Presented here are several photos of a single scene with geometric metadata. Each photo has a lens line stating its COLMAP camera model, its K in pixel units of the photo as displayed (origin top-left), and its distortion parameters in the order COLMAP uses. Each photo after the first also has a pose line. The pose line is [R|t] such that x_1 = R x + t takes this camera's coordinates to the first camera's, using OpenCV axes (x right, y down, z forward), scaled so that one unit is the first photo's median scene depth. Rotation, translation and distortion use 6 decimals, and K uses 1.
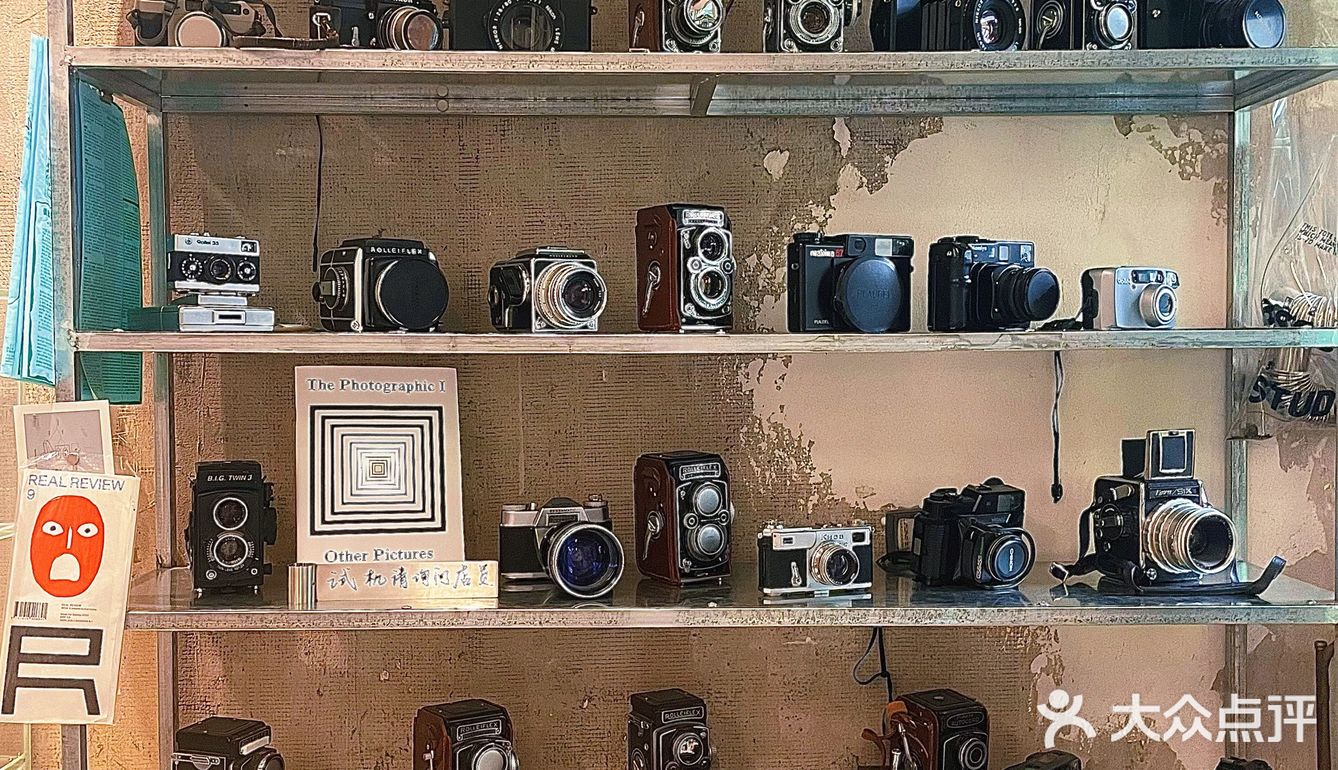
lens RADIAL K [[1323.7, 0, 676.6], [0, 1323.7, 386.3], [0, 0, 1]] dist [0.045637, 0.000000]
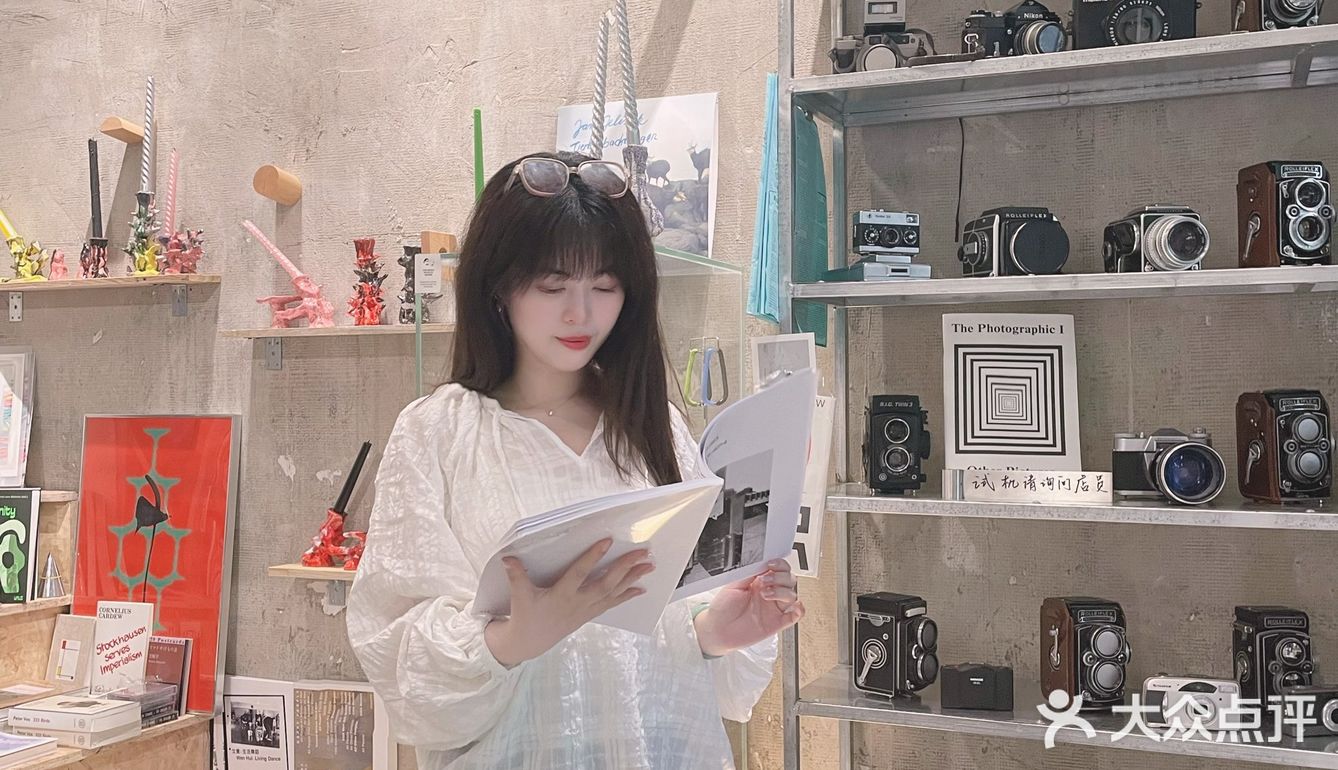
lens RADIAL K [[1323.7, 0, 682.1], [0, 1323.7, 373.1], [0, 0, 1]] dist [0.045637, 0.000000]
pose [[0.907885, -0.003882, -0.419201, 0.018421], [-0.013098, 0.999206, -0.037622, 0.097335], [0.419014, 0.039647, 0.907114, -0.265793]]
